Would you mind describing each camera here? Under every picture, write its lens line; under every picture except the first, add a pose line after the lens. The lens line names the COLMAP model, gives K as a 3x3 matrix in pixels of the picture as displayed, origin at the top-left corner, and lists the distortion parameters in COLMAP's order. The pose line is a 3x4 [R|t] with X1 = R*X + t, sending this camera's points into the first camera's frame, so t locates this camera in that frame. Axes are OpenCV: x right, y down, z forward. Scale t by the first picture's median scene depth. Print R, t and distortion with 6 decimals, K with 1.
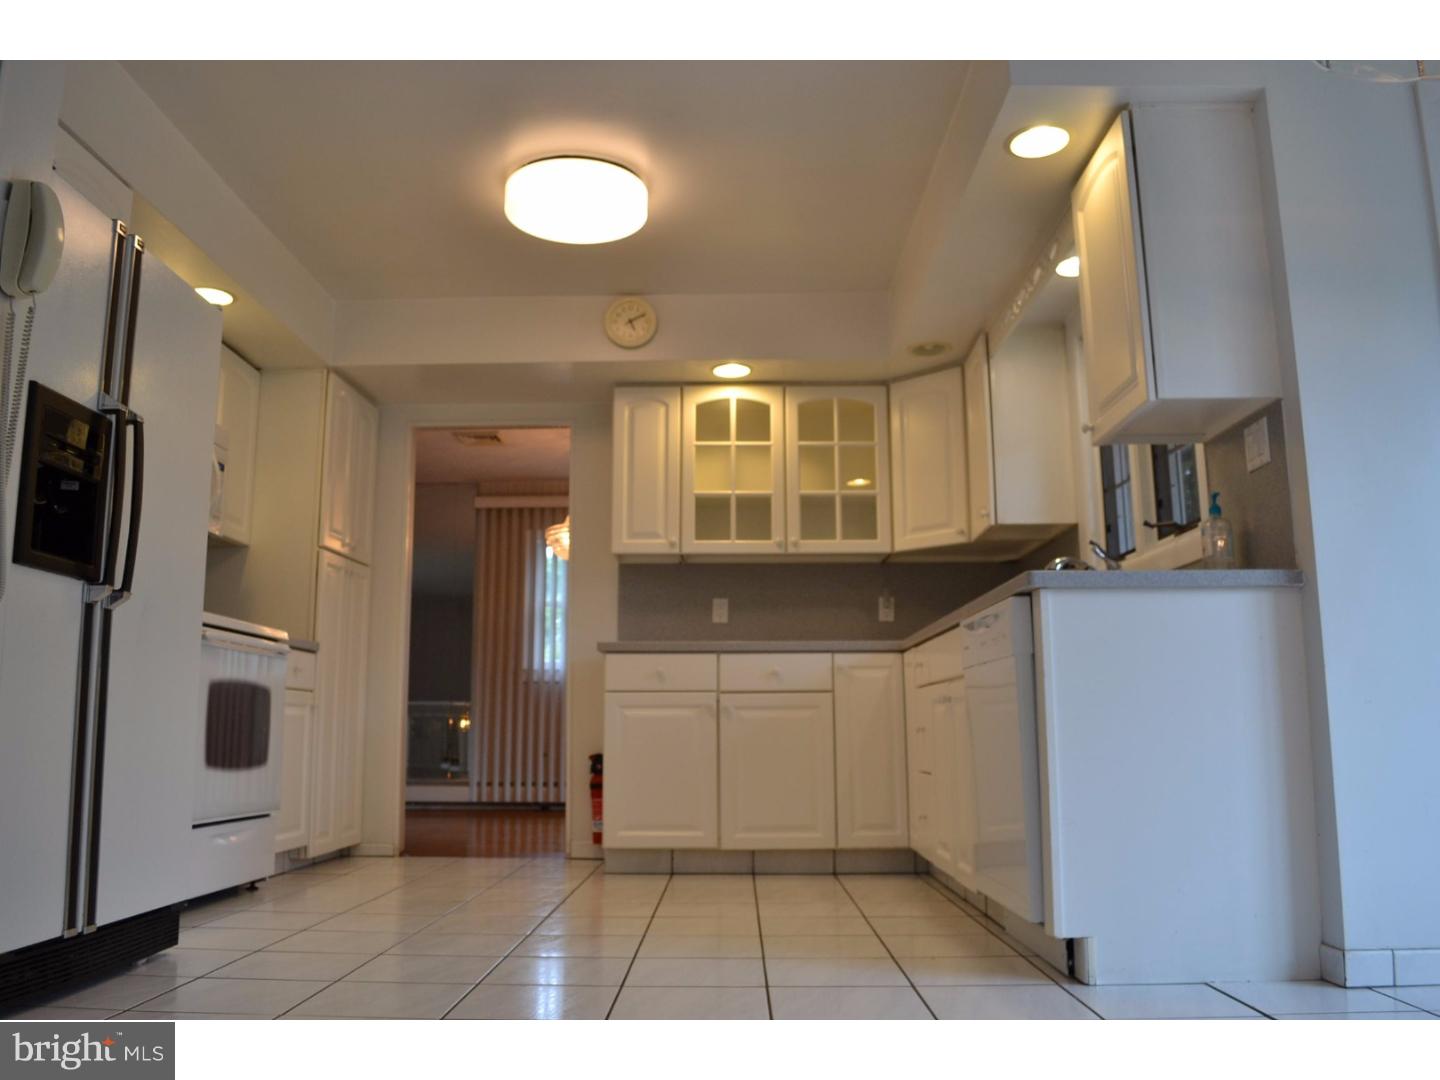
lens RADIAL K [[1147.9, 0, 719.2], [0, 1147.9, 540.1], [0, 0, 1]] dist [-0.077421, 0.005807]
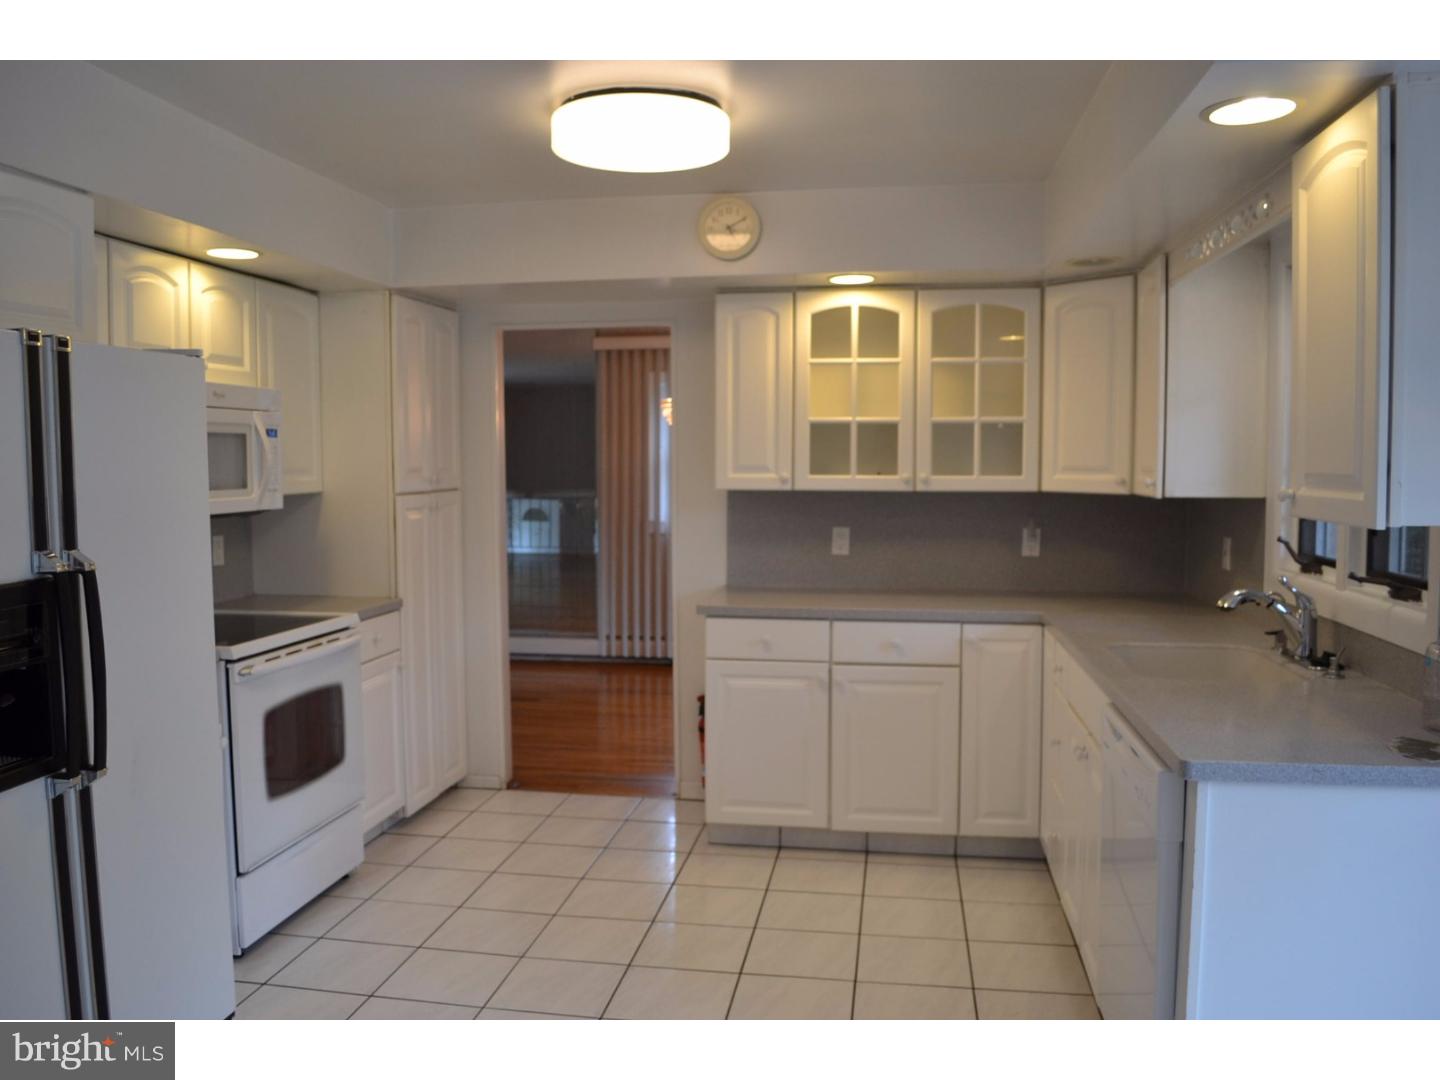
lens RADIAL K [[1147.9, 0, 717.1], [0, 1147.9, 538.0], [0, 0, 1]] dist [-0.077421, 0.005807]
pose [[0.989780, 0.013179, -0.141992, 0.035418], [0.020844, 0.971654, 0.235486, -0.166855], [0.141070, -0.236039, 0.961449, 0.140778]]
